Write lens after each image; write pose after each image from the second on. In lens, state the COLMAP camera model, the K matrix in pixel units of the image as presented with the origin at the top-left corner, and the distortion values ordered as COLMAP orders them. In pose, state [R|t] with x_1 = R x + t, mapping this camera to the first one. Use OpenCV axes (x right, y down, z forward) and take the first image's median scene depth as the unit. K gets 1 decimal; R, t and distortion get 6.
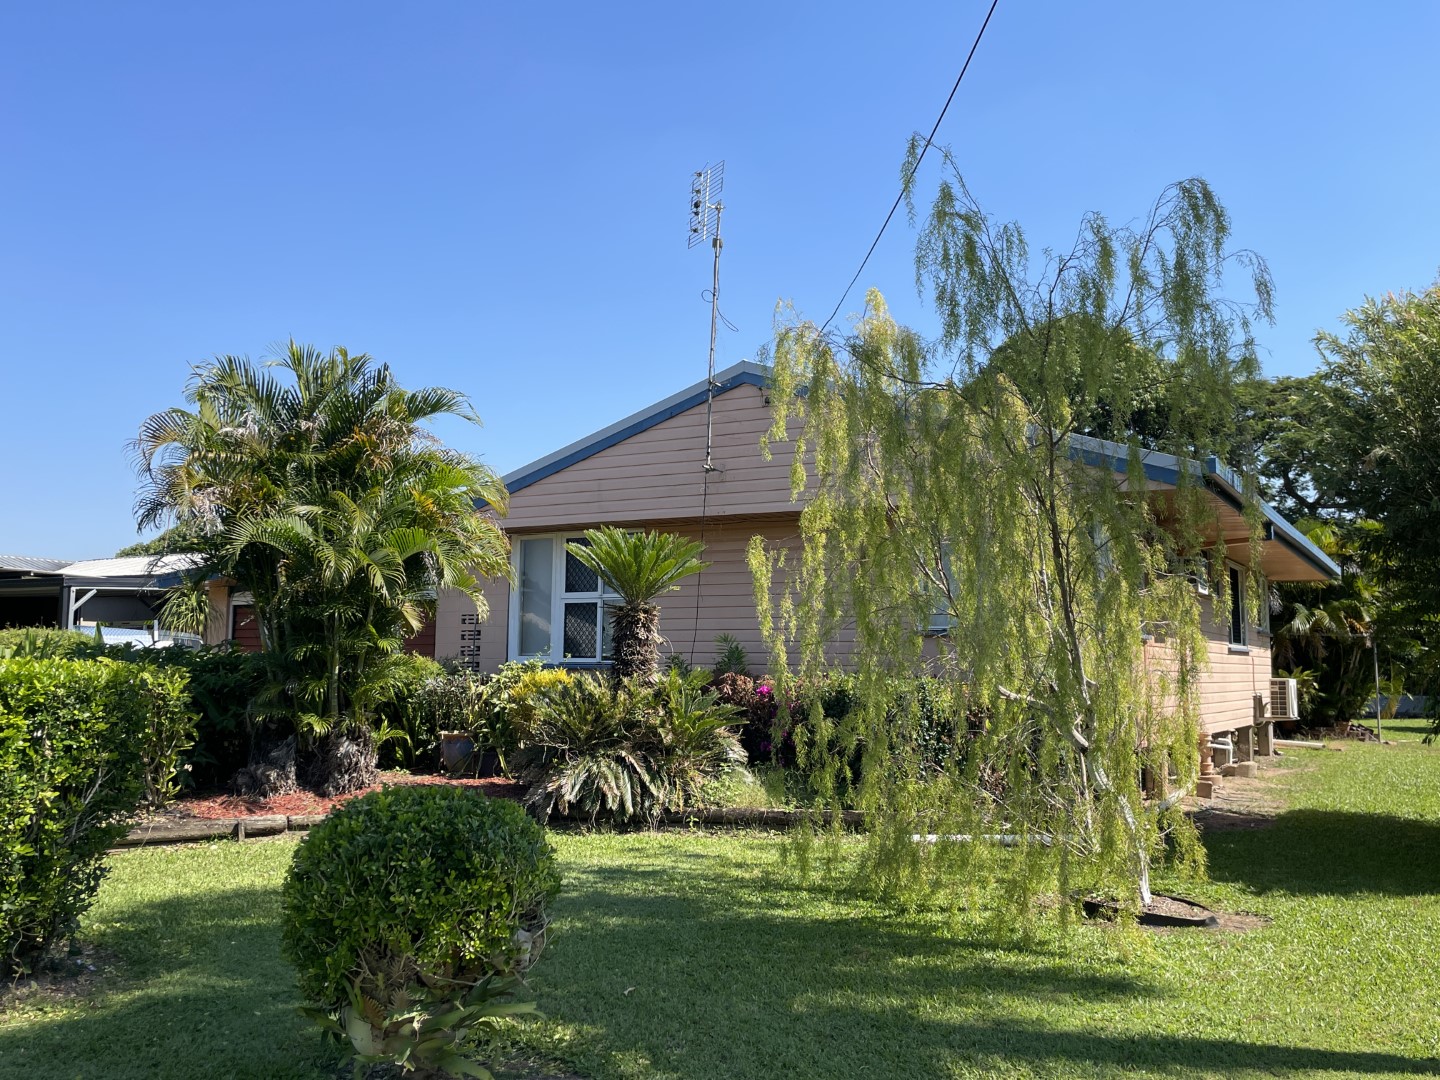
lens RADIAL K [[1252.4, 0, 723.7], [0, 1252.4, 536.3], [0, 0, 1]] dist [0.061885, -0.044832]
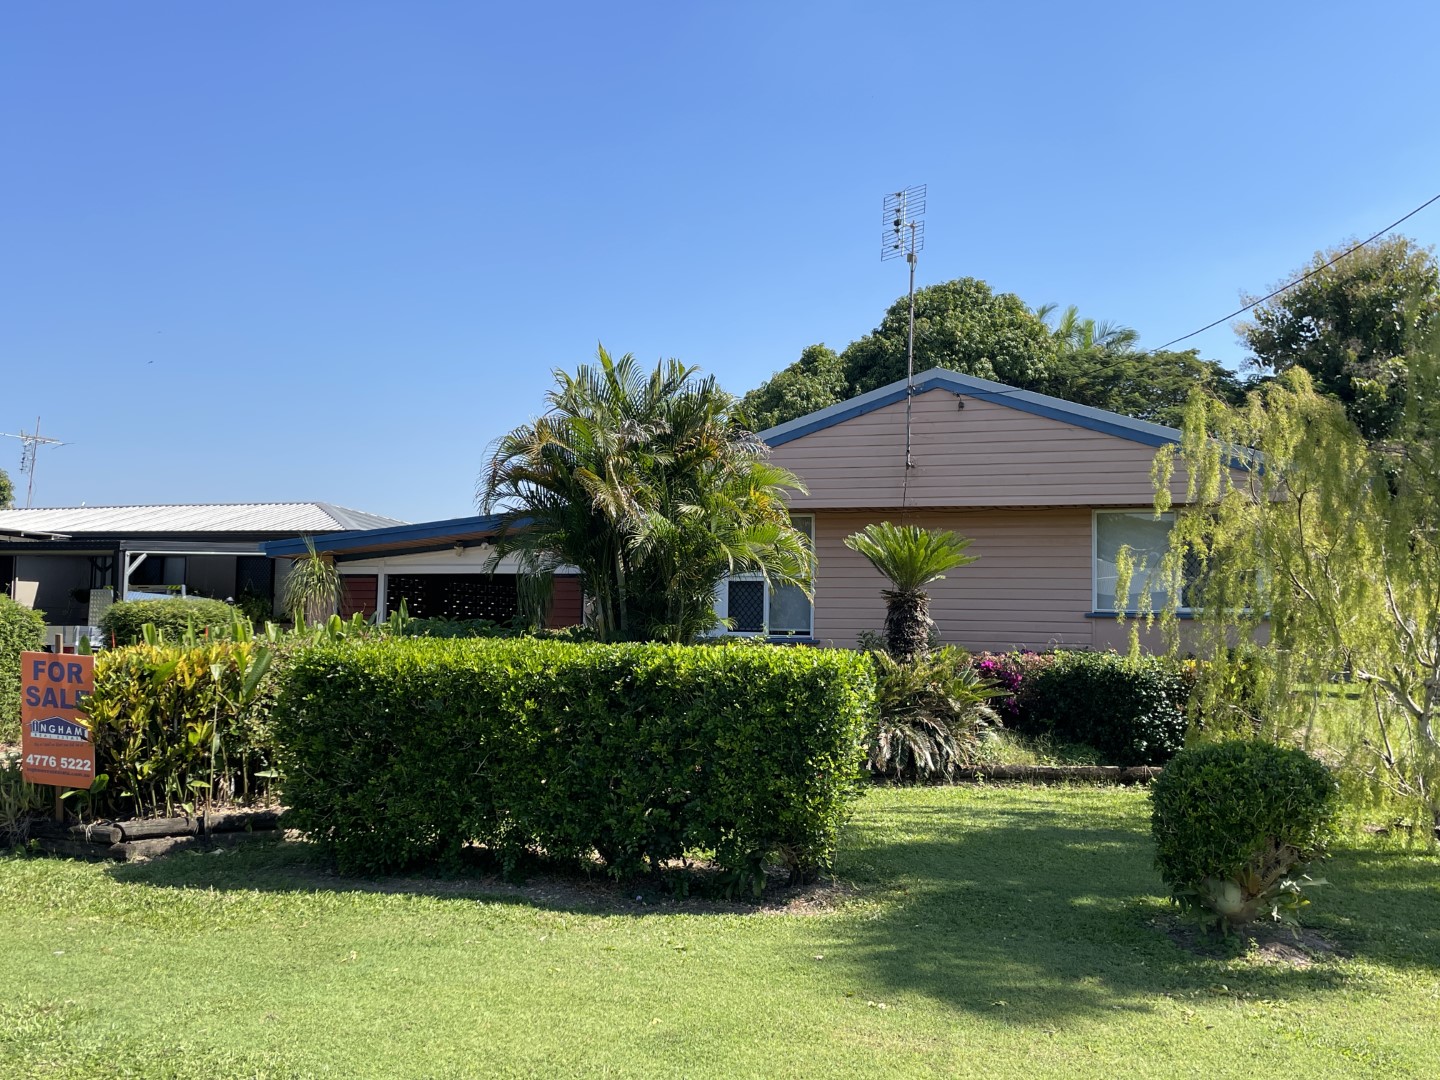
lens RADIAL K [[1371.3, 0, 714.2], [0, 1371.3, 544.8], [0, 0, 1]] dist [0.066855, 0.000000]
pose [[0.984817, 0.016003, 0.172857, -0.390258], [-0.023855, 0.998771, 0.043442, -0.031959], [-0.171949, -0.046906, 0.983988, -0.172621]]
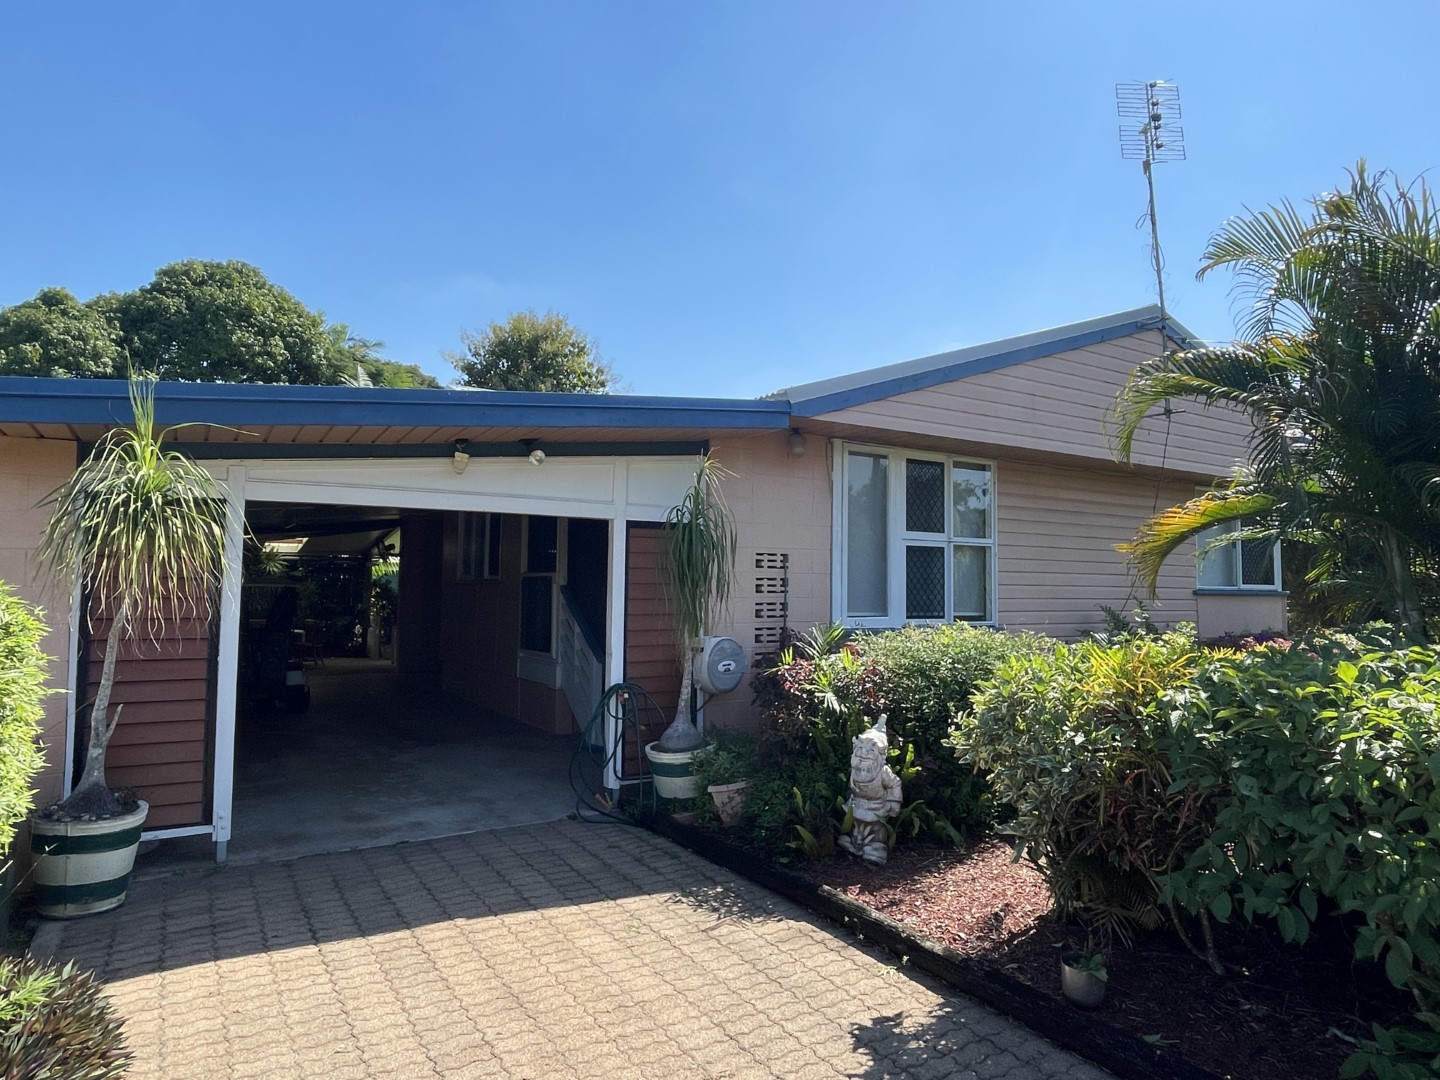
lens RADIAL K [[883.6, 0, 717.1], [0, 883.6, 538.8], [0, 0, 1]] dist [-0.006143, -0.001882]
pose [[0.470003, 0.041808, 0.881674, -0.729173], [-0.100340, 0.994933, 0.006311, 0.065537], [-0.876943, -0.091434, 0.471817, 0.970213]]
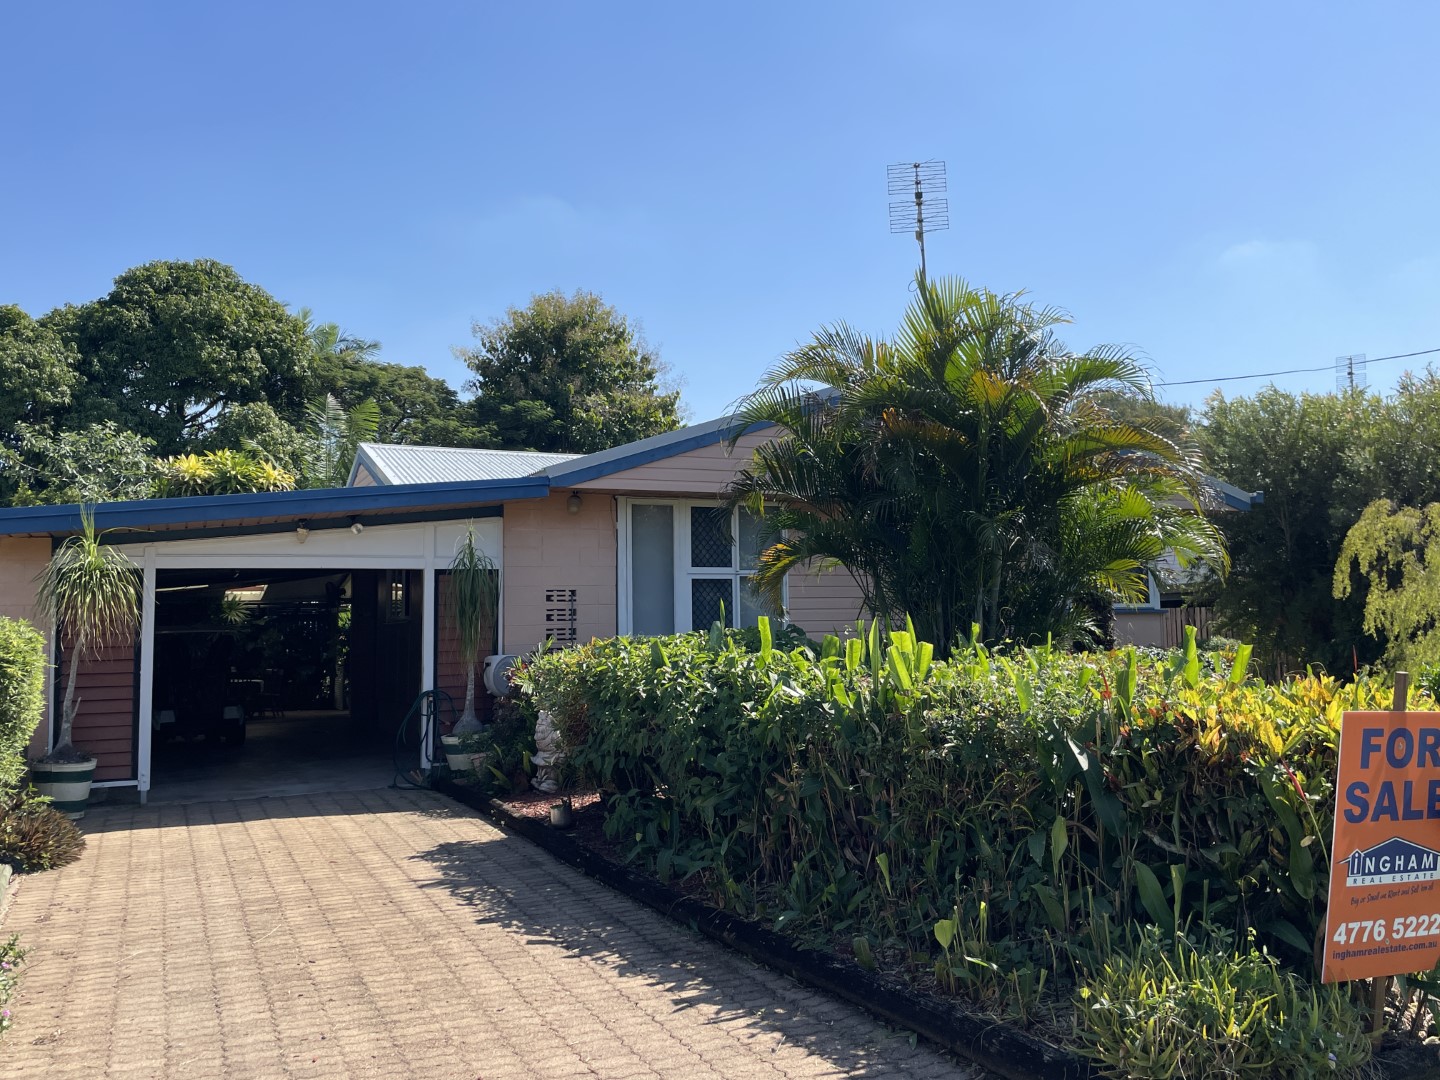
lens RADIAL K [[1252.4, 0, 722.7], [0, 1252.4, 535.3], [0, 0, 1]] dist [0.061885, -0.044832]
pose [[0.582163, 0.041233, 0.812026, -0.957868], [-0.063374, 0.997976, -0.005240, 0.029377], [-0.810598, -0.048411, 0.583598, 0.527190]]
